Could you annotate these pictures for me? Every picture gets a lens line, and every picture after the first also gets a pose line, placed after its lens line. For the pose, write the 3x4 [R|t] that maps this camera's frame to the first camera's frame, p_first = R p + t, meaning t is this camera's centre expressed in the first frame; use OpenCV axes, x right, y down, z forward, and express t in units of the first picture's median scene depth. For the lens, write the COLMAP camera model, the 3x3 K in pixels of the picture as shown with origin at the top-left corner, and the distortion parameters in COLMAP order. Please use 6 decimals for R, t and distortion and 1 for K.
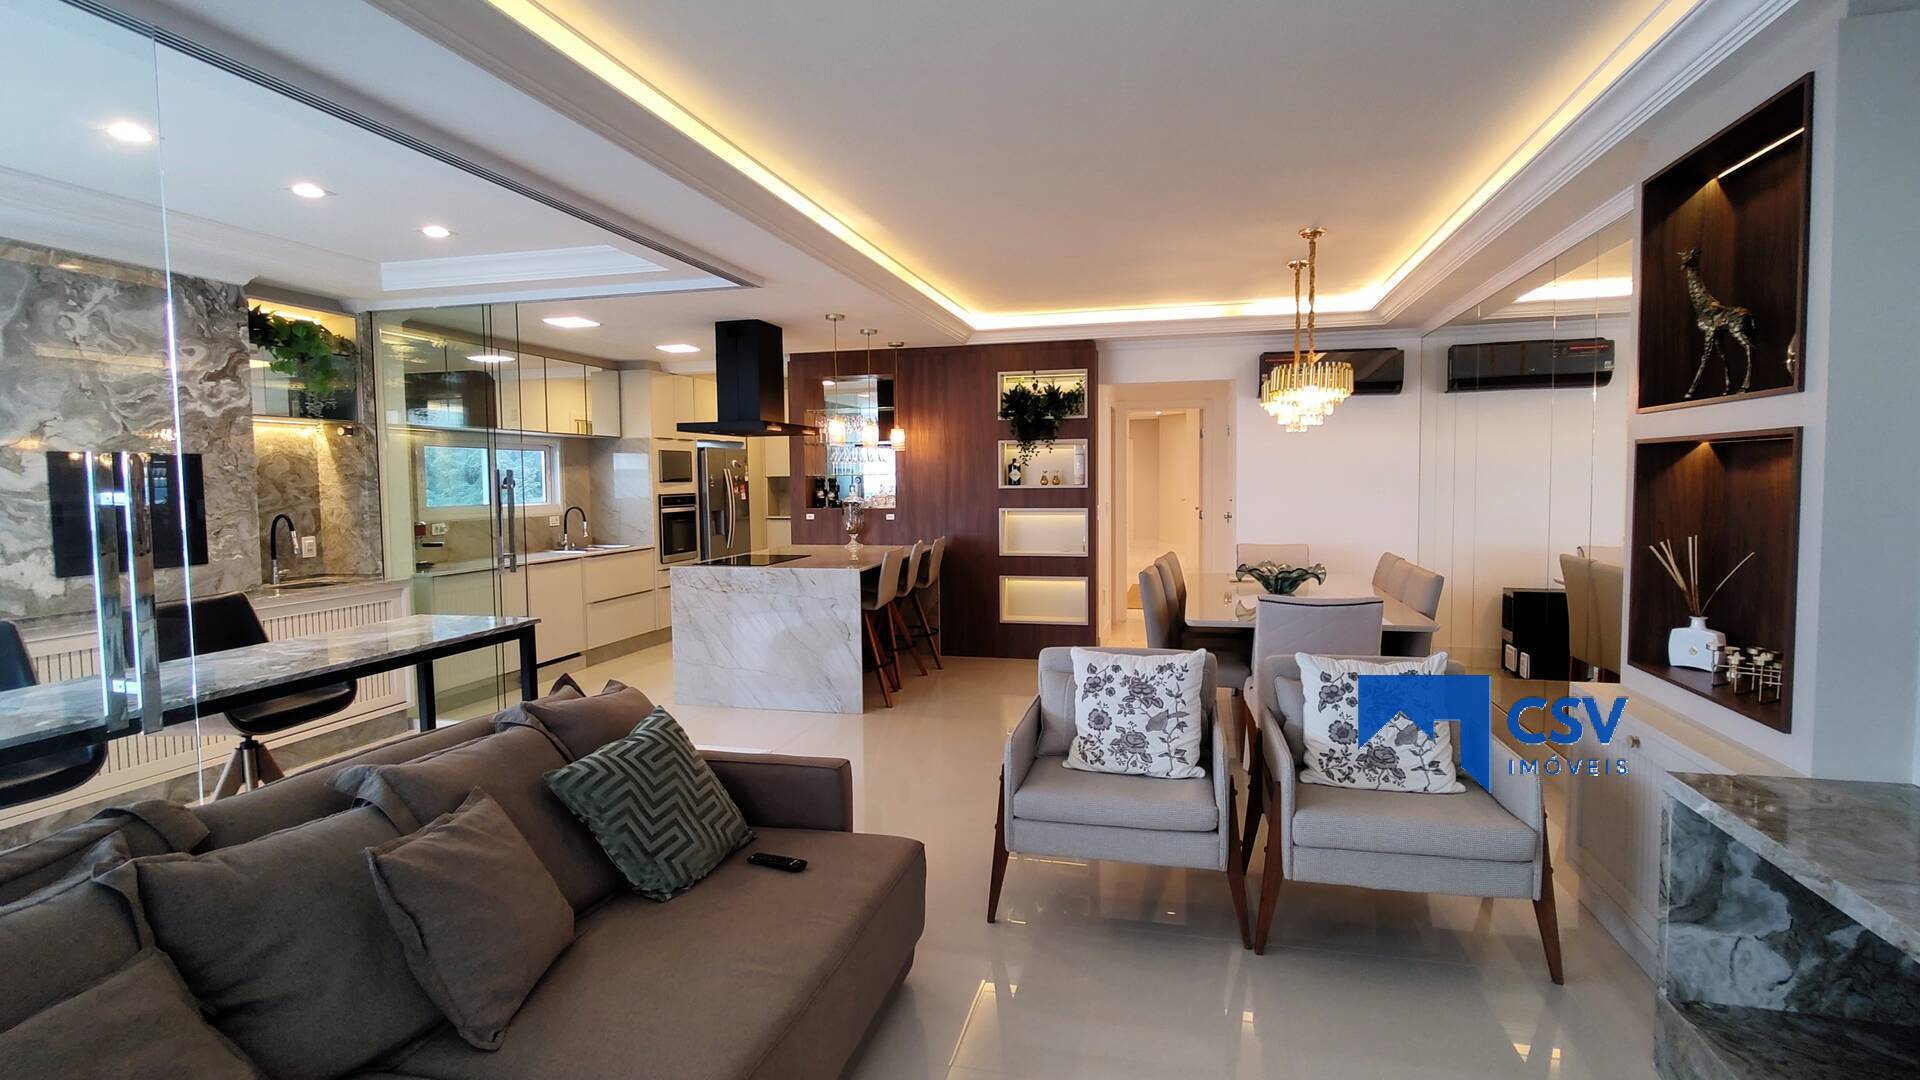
lens RADIAL K [[923.4, 0, 954.1], [0, 923.4, 531.0], [0, 0, 1]] dist [-0.005387, -0.000297]
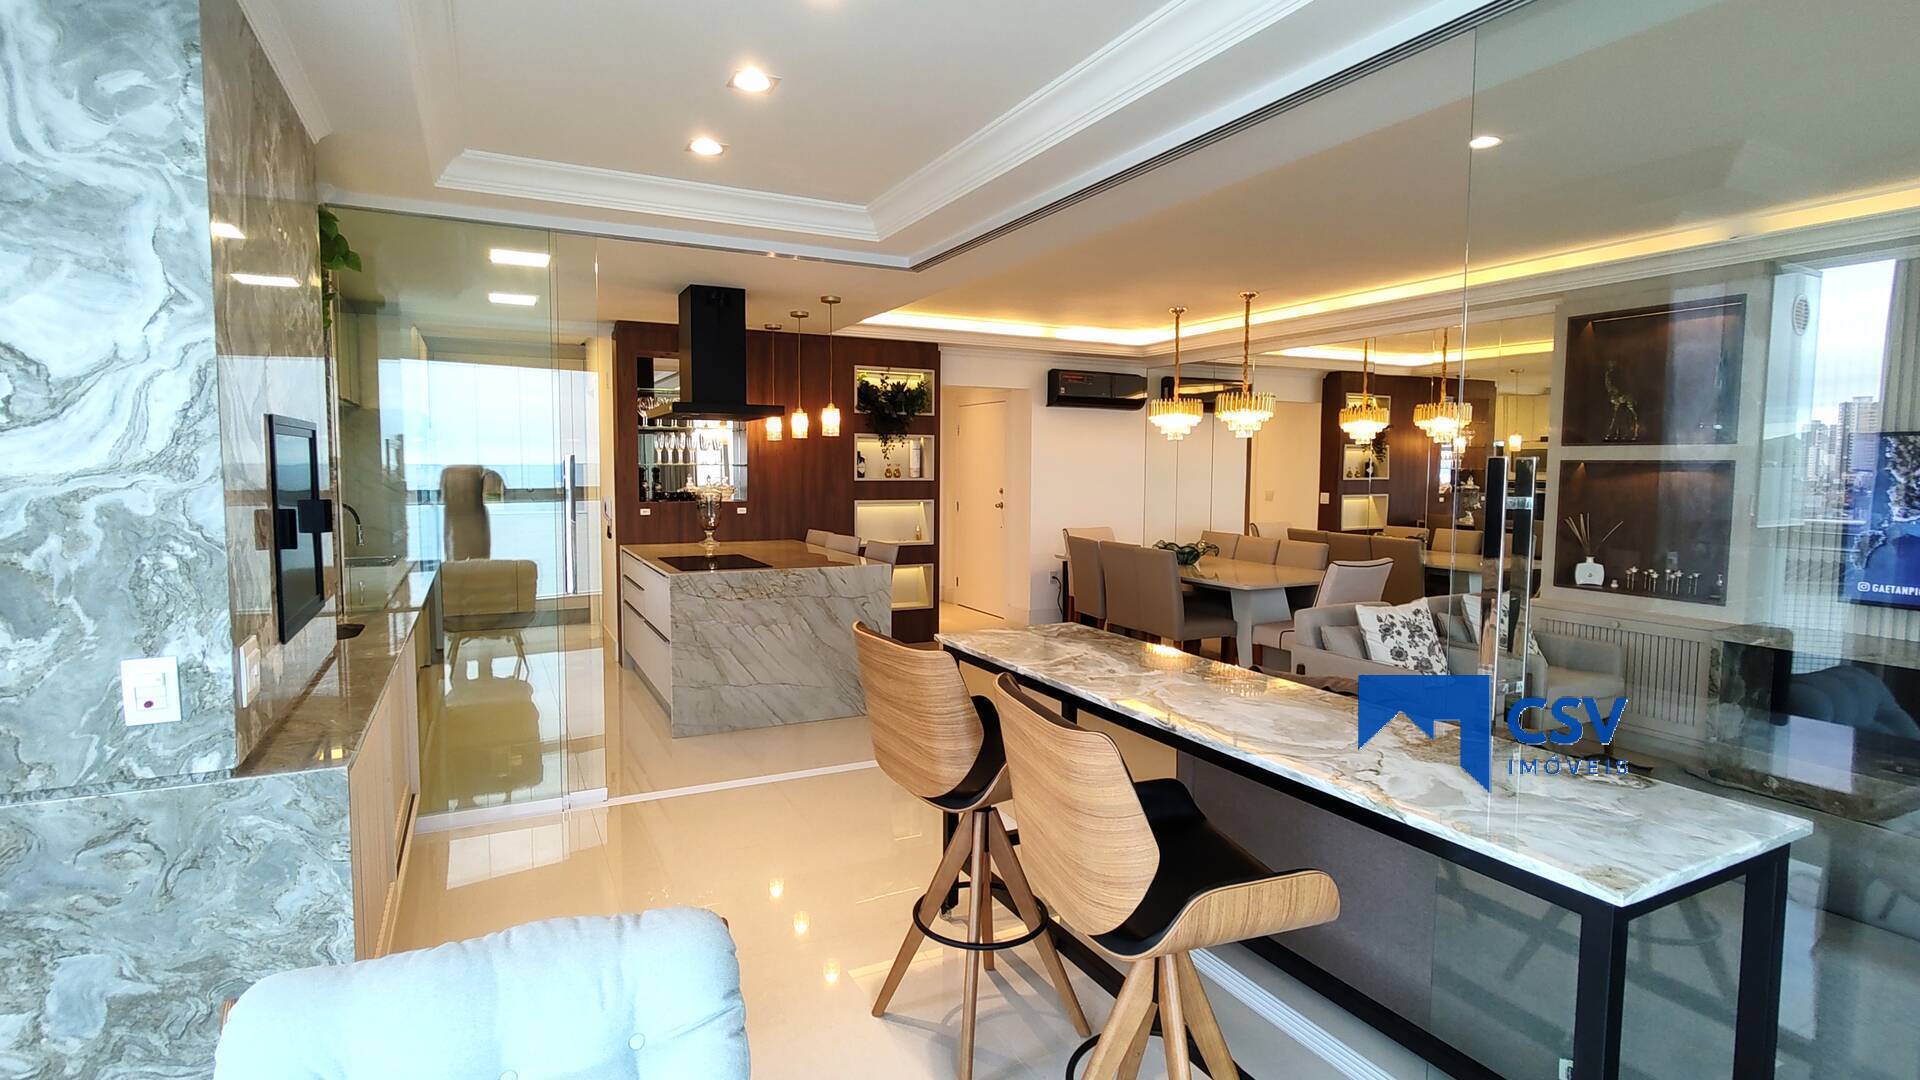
lens RADIAL K [[923.4, 0, 954.1], [0, 923.4, 531.0], [0, 0, 1]] dist [-0.005387, -0.000297]
pose [[0.758881, -0.030693, 0.650505, -0.695835], [0.022336, 0.999528, 0.021103, -0.013297], [-0.650846, -0.001486, 0.759208, 0.215155]]
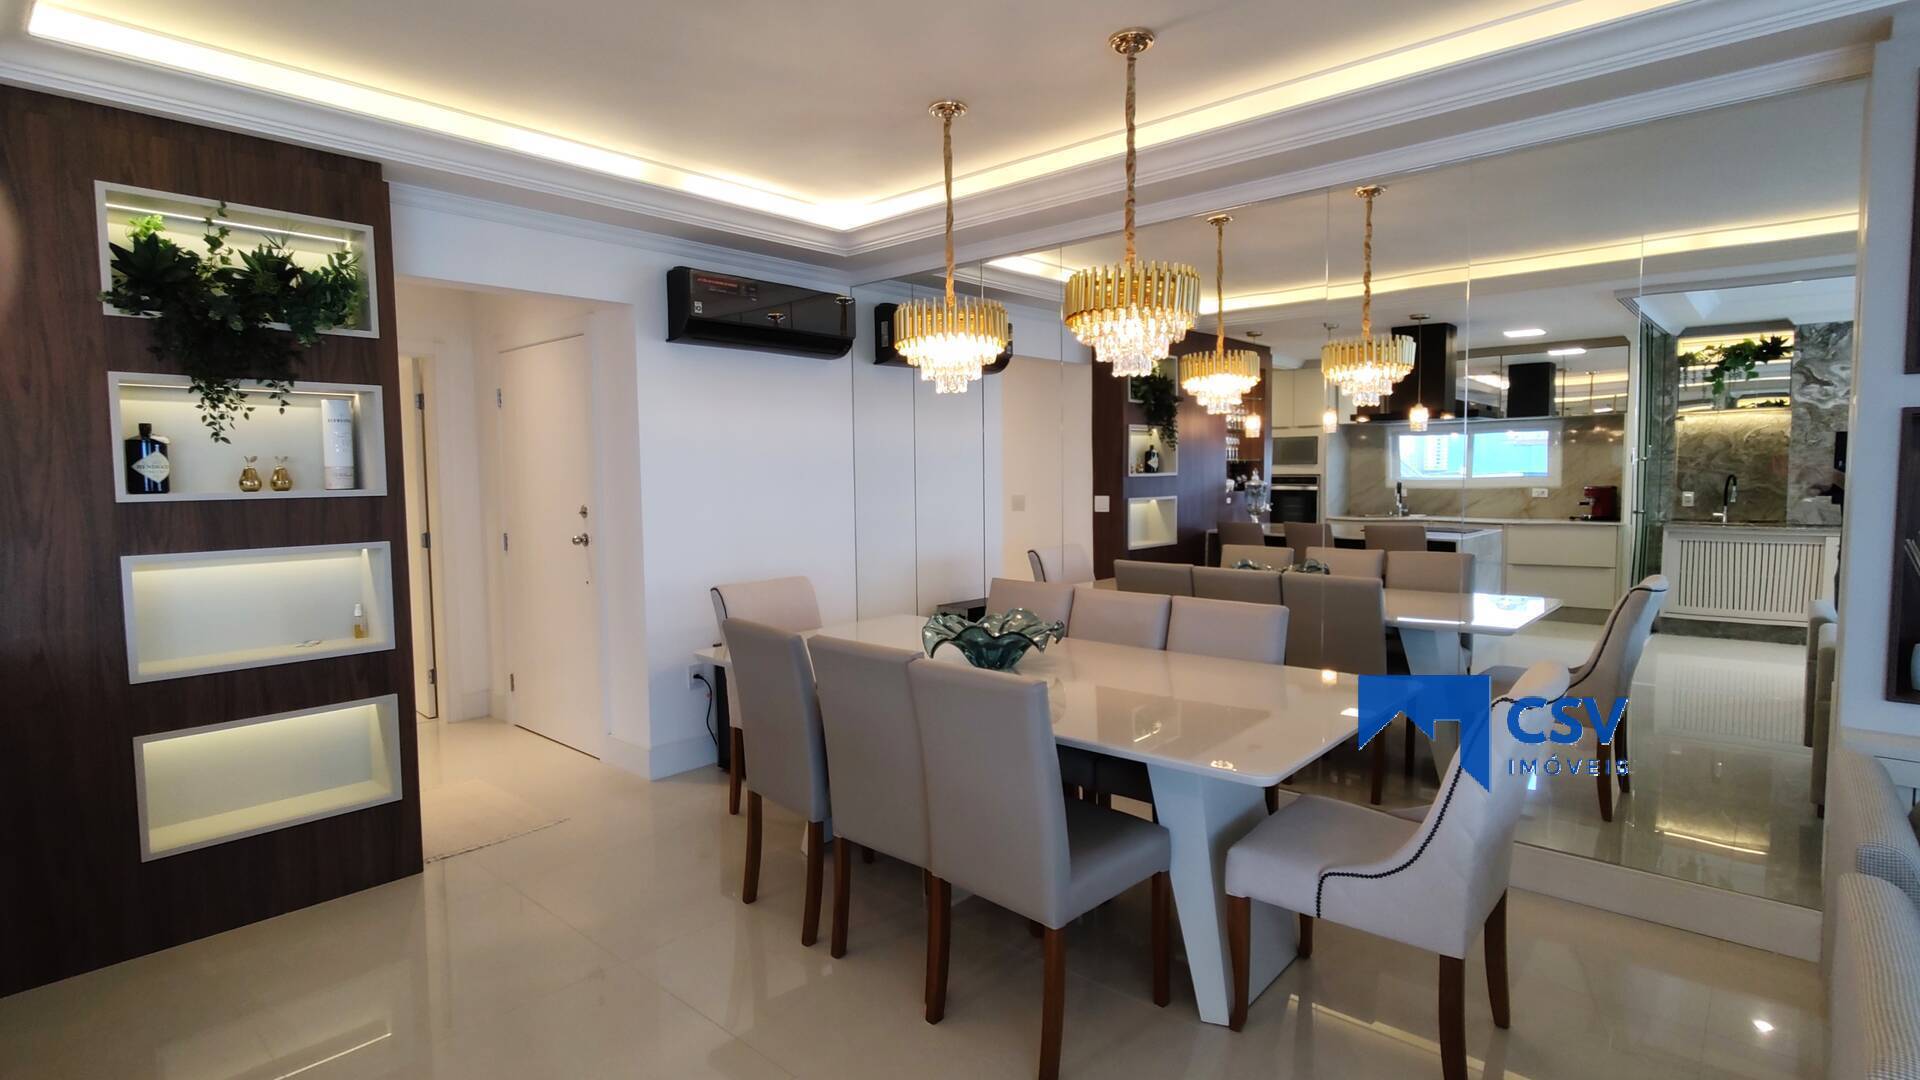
lens RADIAL K [[923.4, 0, 954.1], [0, 923.4, 531.0], [0, 0, 1]] dist [-0.005387, -0.000297]
pose [[0.469418, -0.052982, 0.881385, -0.155242], [0.058905, 0.997853, 0.028610, -0.033892], [-0.881009, 0.038488, 0.471531, 0.707025]]
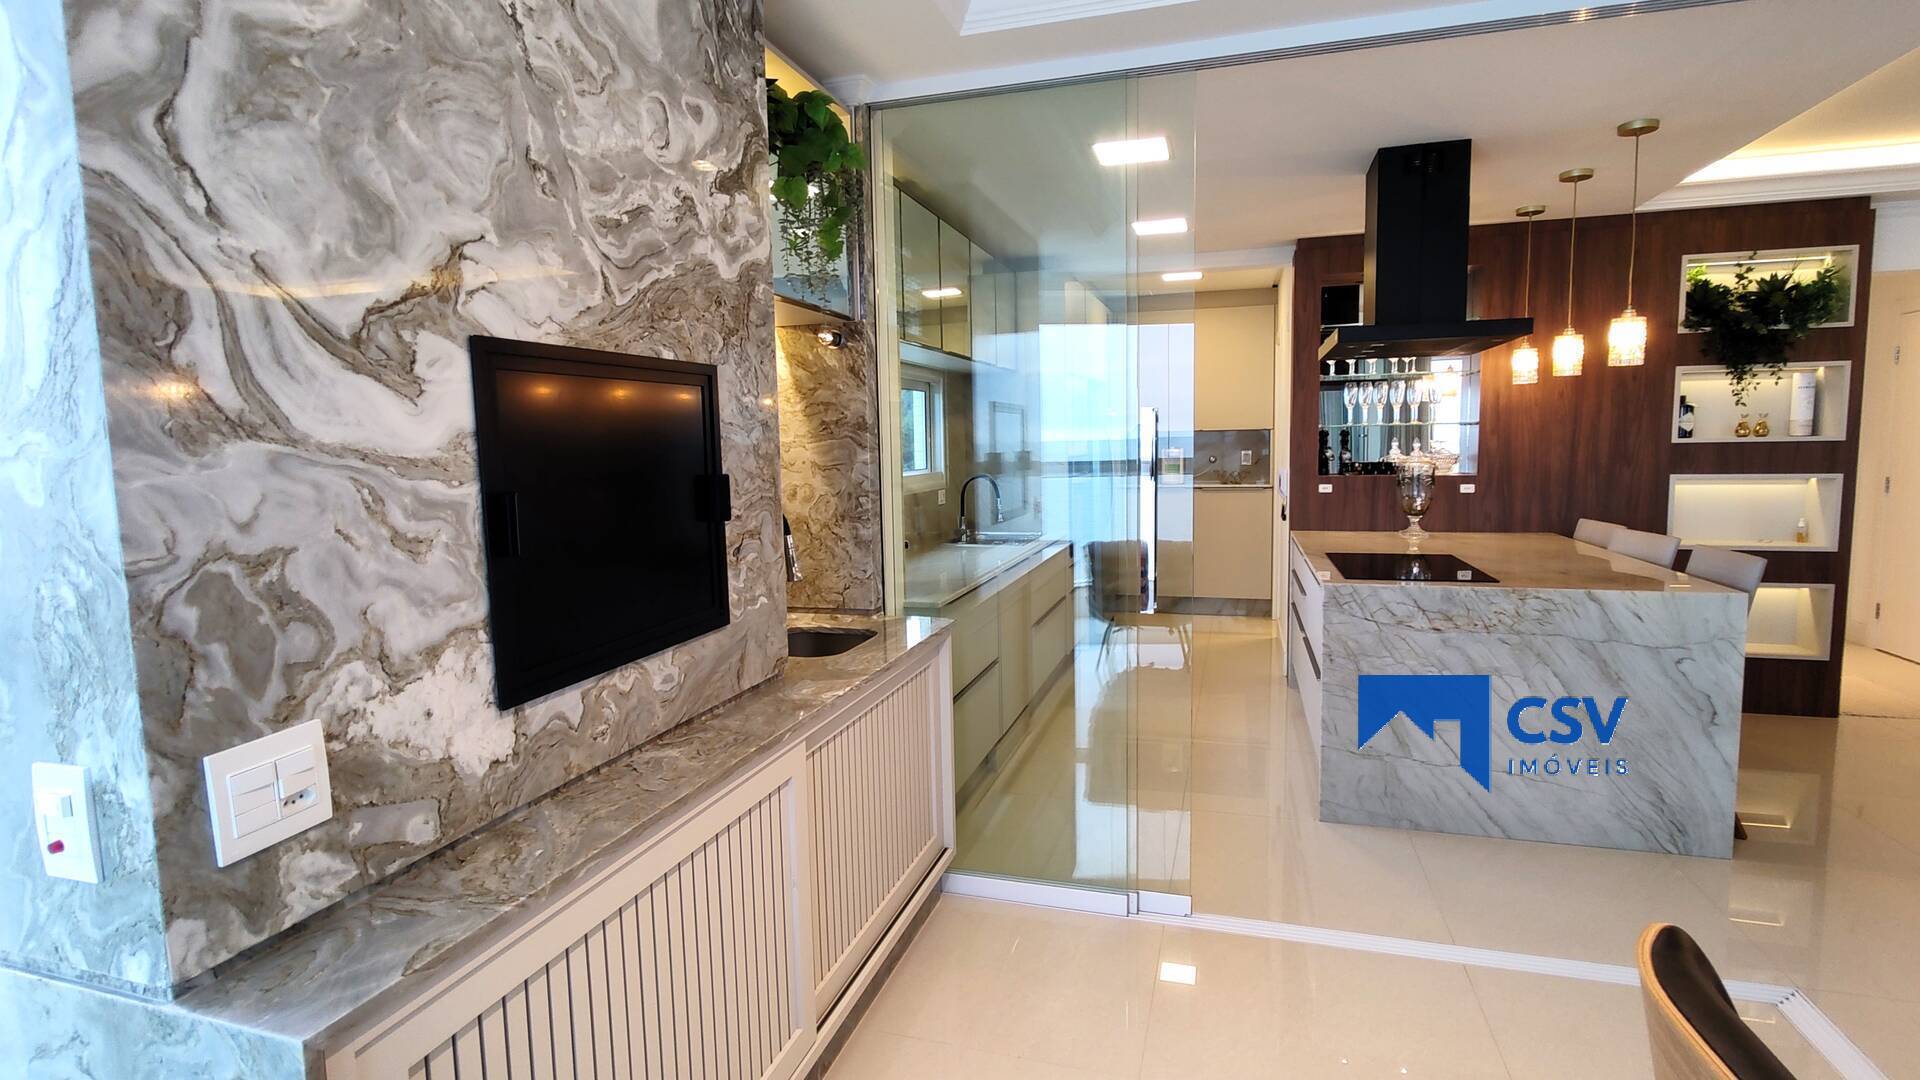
lens RADIAL K [[923.4, 0, 954.1], [0, 923.4, 531.0], [0, 0, 1]] dist [-0.005387, -0.000297]
pose [[0.998329, -0.002781, -0.057717, -0.533164], [0.005200, 0.999112, 0.041803, -0.019658], [0.057550, -0.042033, 0.997457, 0.453804]]
